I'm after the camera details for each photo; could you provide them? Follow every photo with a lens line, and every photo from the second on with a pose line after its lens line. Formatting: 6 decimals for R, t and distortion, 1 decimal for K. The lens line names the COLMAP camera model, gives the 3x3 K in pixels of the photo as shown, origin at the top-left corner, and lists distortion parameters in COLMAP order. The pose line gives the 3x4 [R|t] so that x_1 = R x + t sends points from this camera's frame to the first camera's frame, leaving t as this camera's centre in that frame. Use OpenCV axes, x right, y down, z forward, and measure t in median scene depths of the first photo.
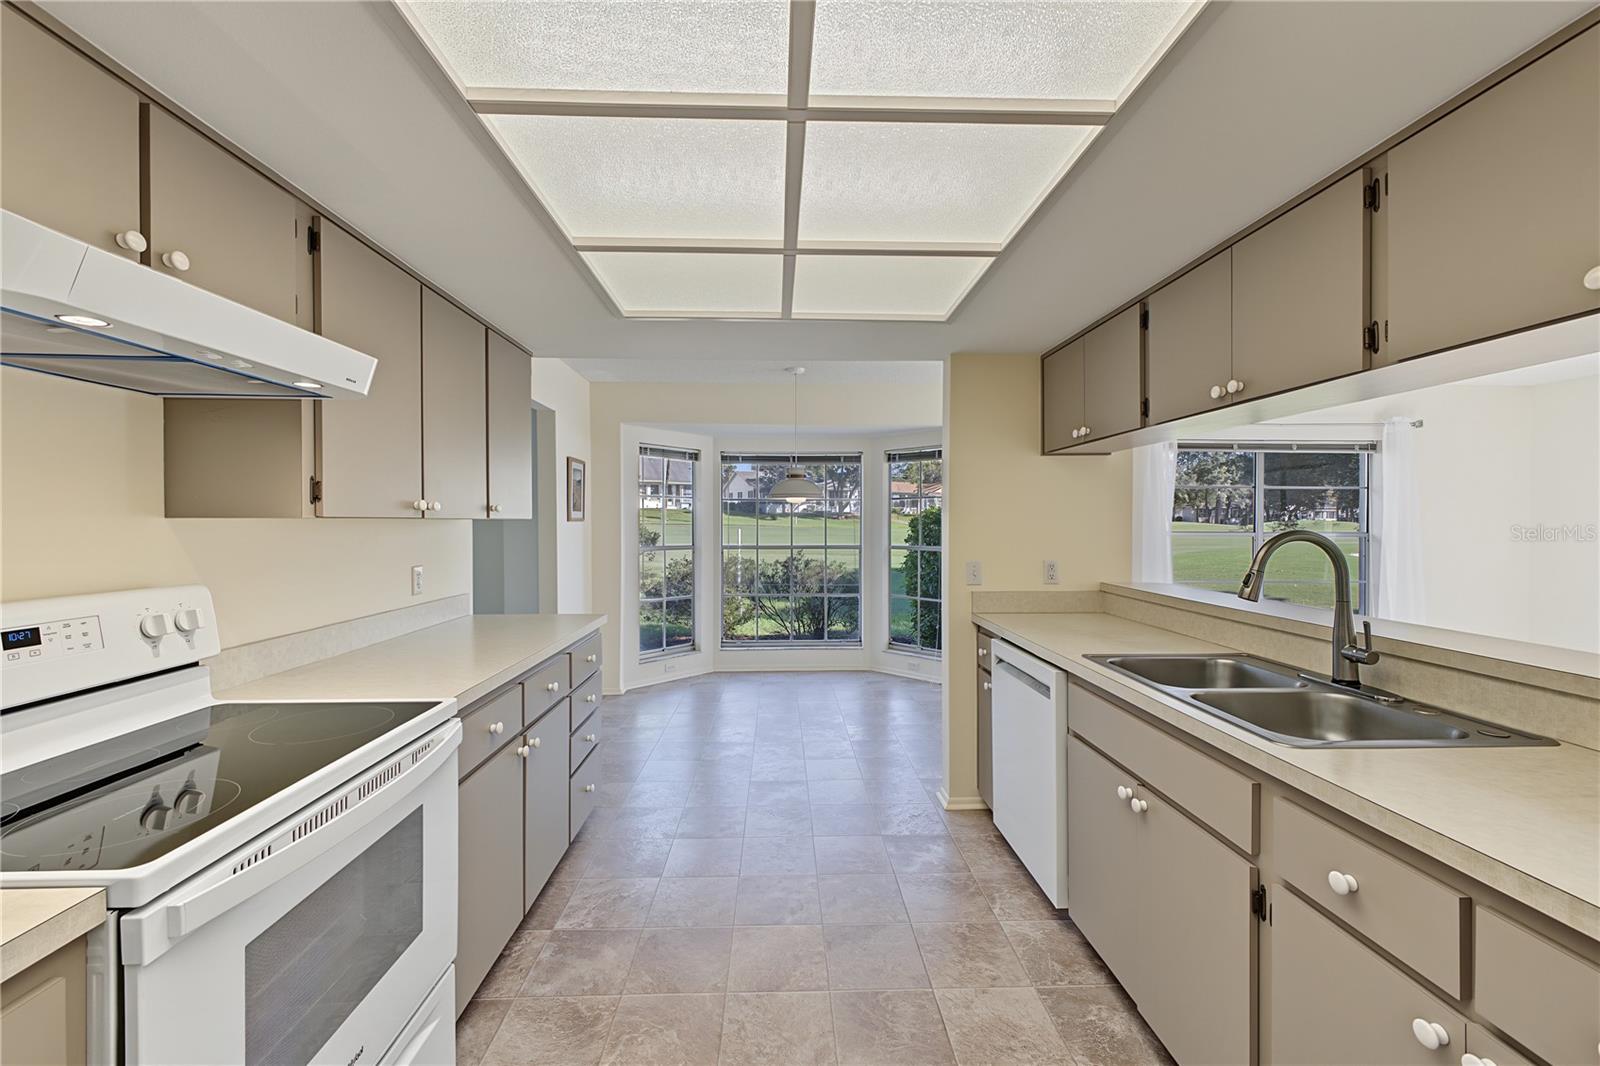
lens RADIAL K [[626.9, 0, 800.7], [0, 626.9, 523.2], [0, 0, 1]] dist [0.000592, -0.000165]
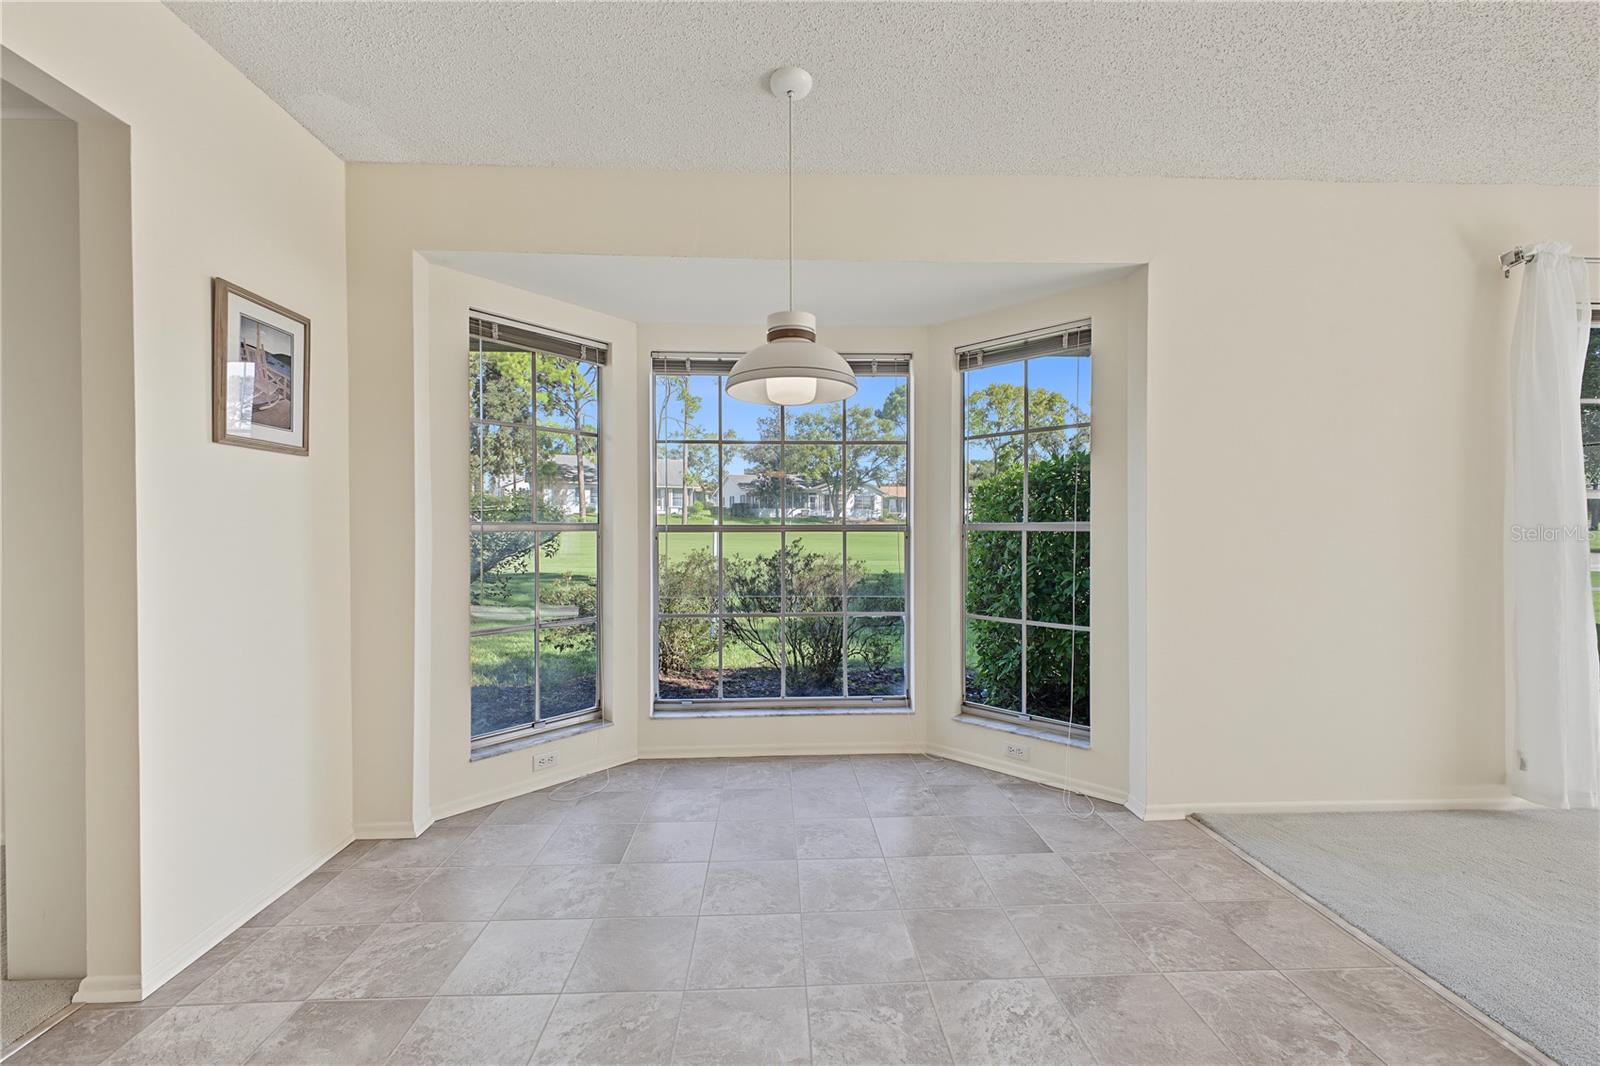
lens RADIAL K [[626.9, 0, 799.9], [0, 626.9, 525.0], [0, 0, 1]] dist [0.000592, -0.000165]
pose [[0.999958, -0.002179, 0.008915, -0.004436], [0.002251, 0.999965, -0.008045, 0.040283], [-0.008897, 0.008064, 0.999928, 0.455128]]
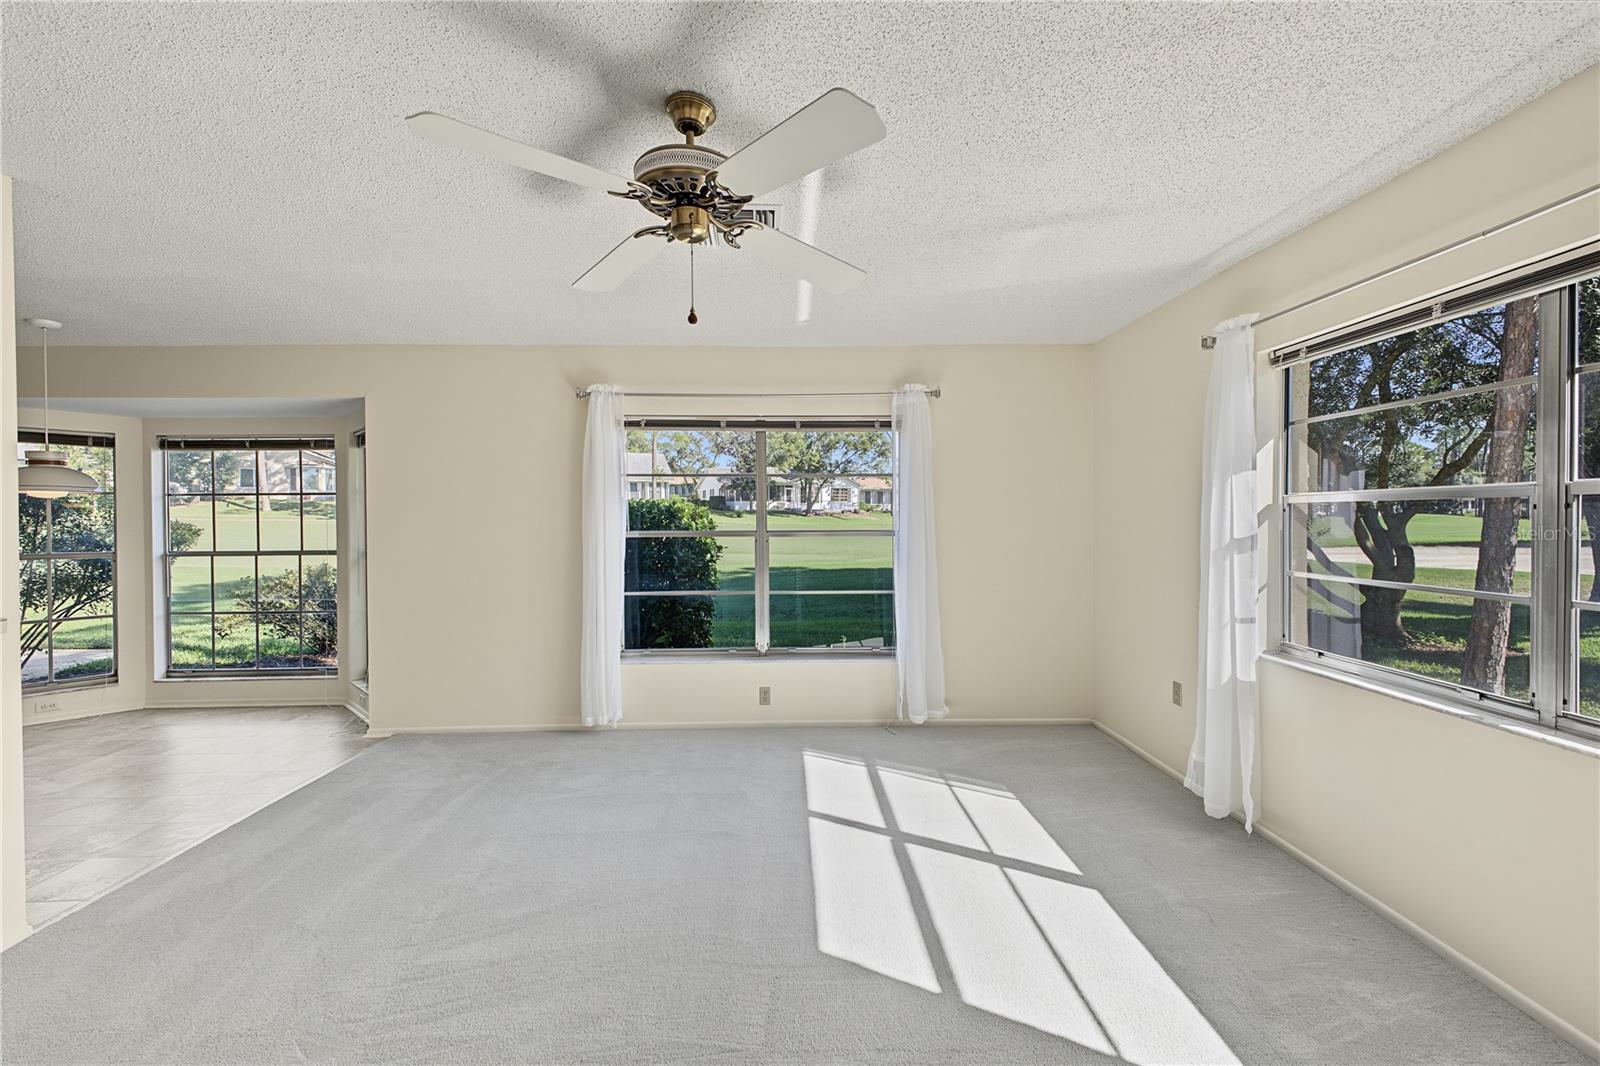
lens RADIAL K [[626.9, 0, 802.6], [0, 626.9, 530.1], [0, 0, 1]] dist [0.000592, -0.000165]
pose [[0.999981, -0.005527, -0.002868, 0.713102], [0.005571, 0.999860, 0.015797, 0.000105], [0.002781, -0.015813, 0.999871, 0.178794]]
